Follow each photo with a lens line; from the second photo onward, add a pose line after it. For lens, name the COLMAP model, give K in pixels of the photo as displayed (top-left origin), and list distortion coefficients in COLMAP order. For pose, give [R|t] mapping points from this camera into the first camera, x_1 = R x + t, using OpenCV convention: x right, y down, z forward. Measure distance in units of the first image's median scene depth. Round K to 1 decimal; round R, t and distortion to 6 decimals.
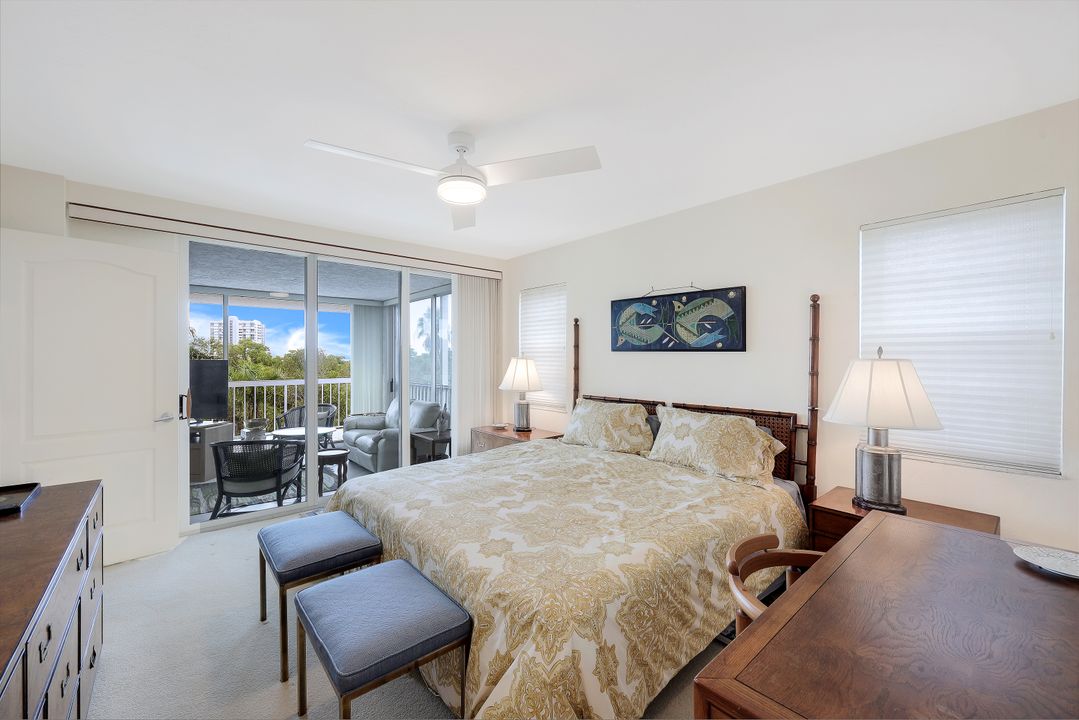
lens RADIAL K [[436.9, 0, 544.1], [0, 436.9, 362.0], [0, 0, 1]] dist [0.000018, 0.000012]
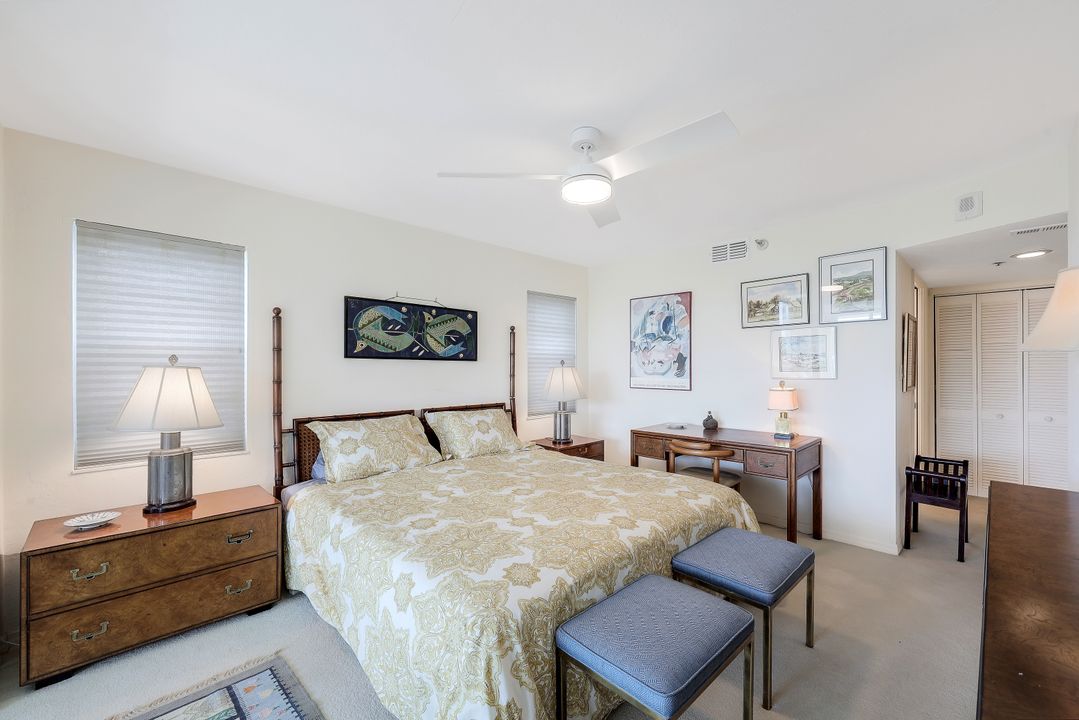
lens RADIAL K [[436.9, 0, 544.1], [0, 436.9, 362.0], [0, 0, 1]] dist [0.000018, 0.000012]
pose [[-0.054990, 0.005582, 0.998471, -0.774134], [0.008896, 0.999947, -0.005100, -0.011215], [-0.998447, 0.008601, -0.055037, 0.774945]]
